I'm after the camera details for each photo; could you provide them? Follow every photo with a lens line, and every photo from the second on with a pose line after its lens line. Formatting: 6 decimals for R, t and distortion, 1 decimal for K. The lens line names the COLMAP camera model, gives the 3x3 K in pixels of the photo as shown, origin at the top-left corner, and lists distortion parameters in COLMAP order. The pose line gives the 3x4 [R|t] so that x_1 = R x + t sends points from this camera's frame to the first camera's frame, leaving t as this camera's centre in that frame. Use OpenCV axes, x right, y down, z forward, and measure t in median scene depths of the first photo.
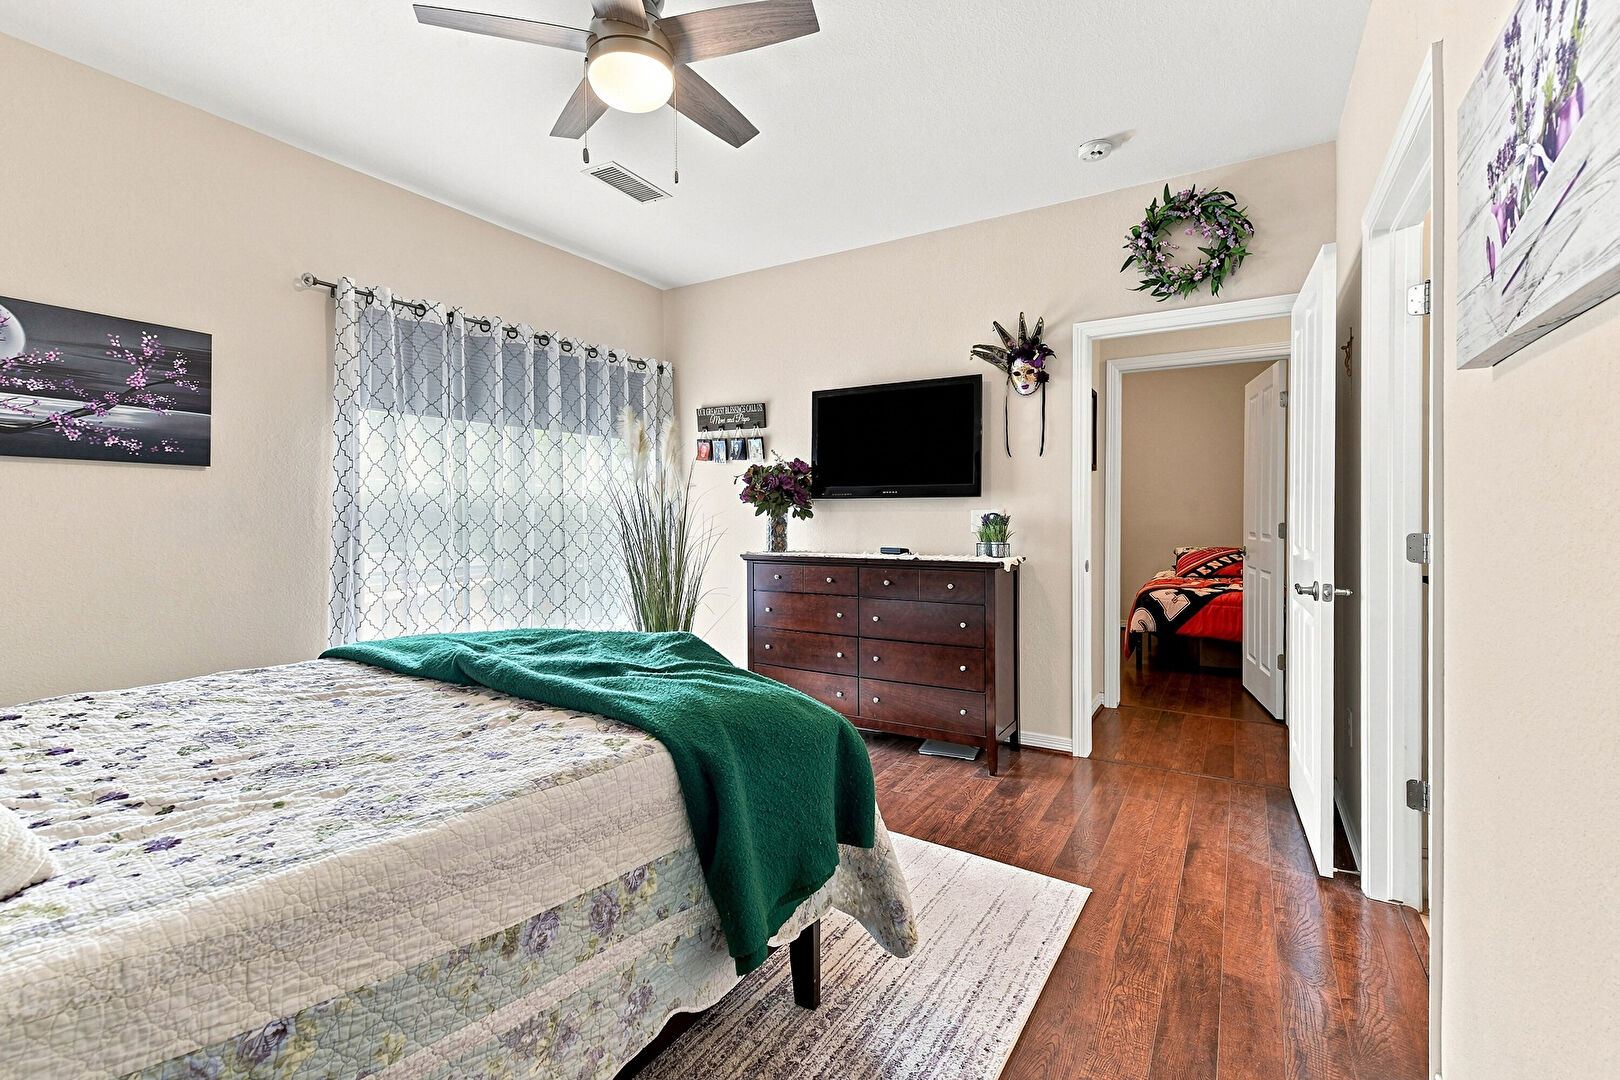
lens RADIAL K [[720.3, 0, 805.8], [0, 720.3, 533.8], [0, 0, 1]] dist [0.000436, 0.000052]
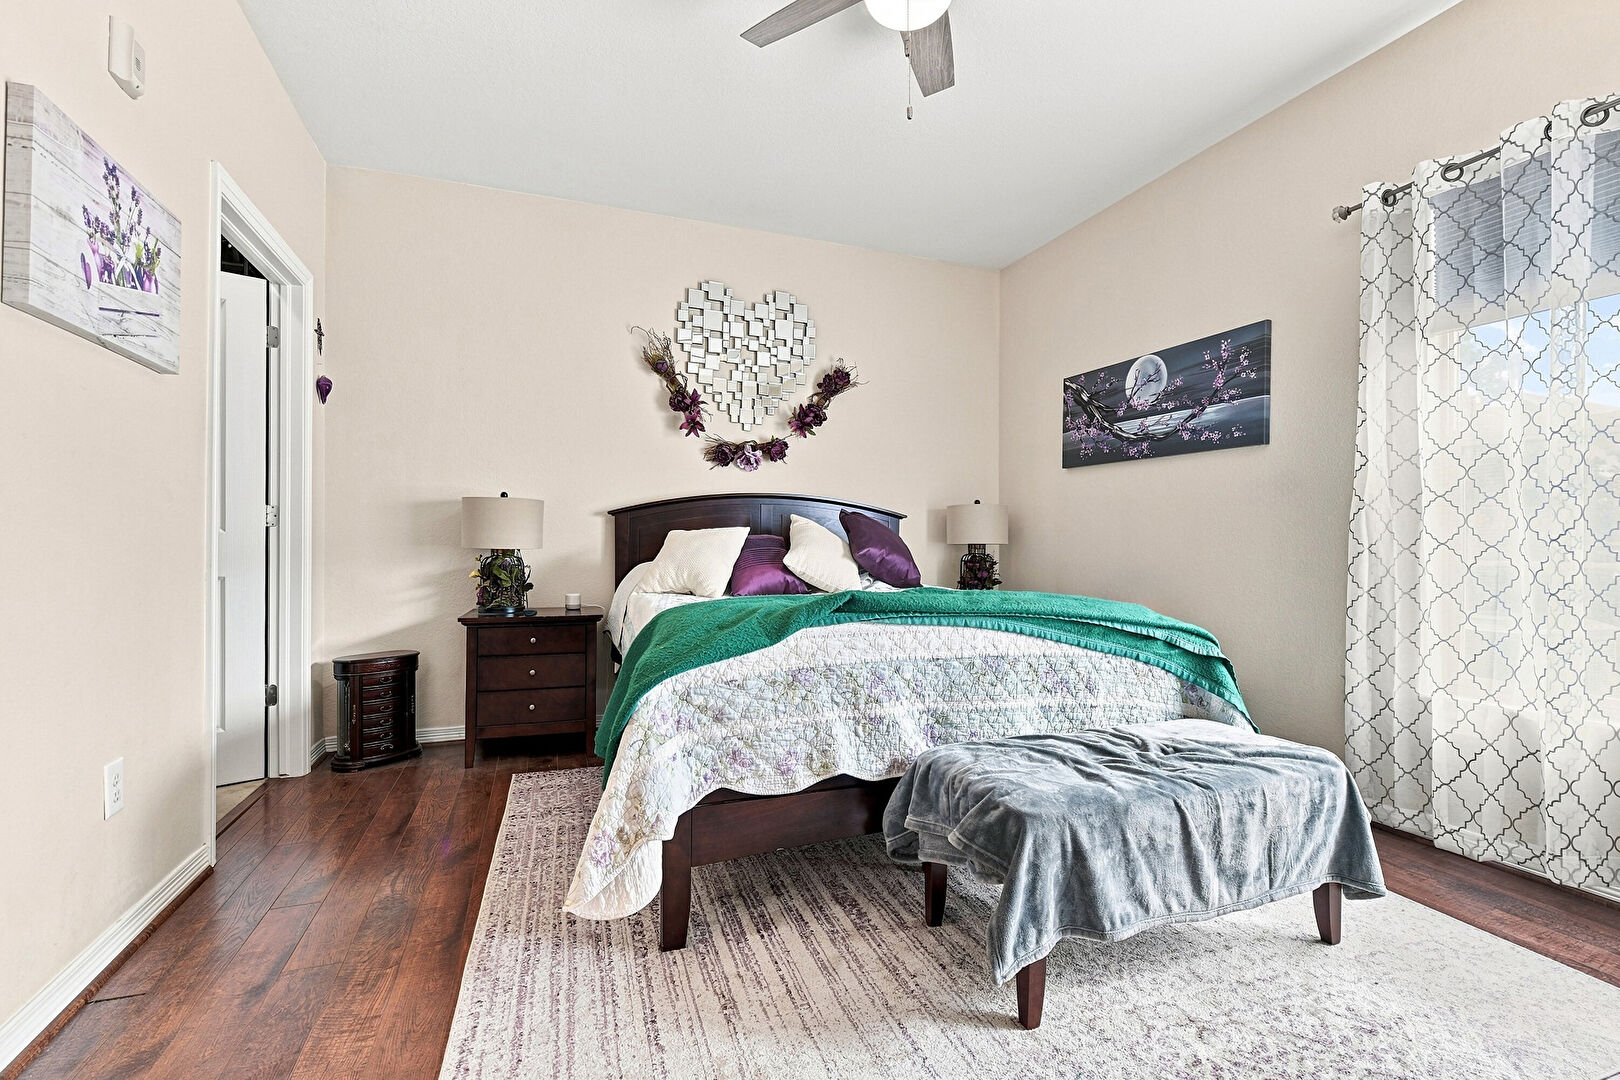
lens RADIAL K [[720.3, 0, 805.8], [0, 720.3, 533.8], [0, 0, 1]] dist [0.000436, 0.000052]
pose [[-0.620446, -0.001905, -0.784247, 0.442330], [-0.017290, 0.999787, 0.011251, 0.040571], [0.784058, 0.020540, -0.620347, 1.154391]]
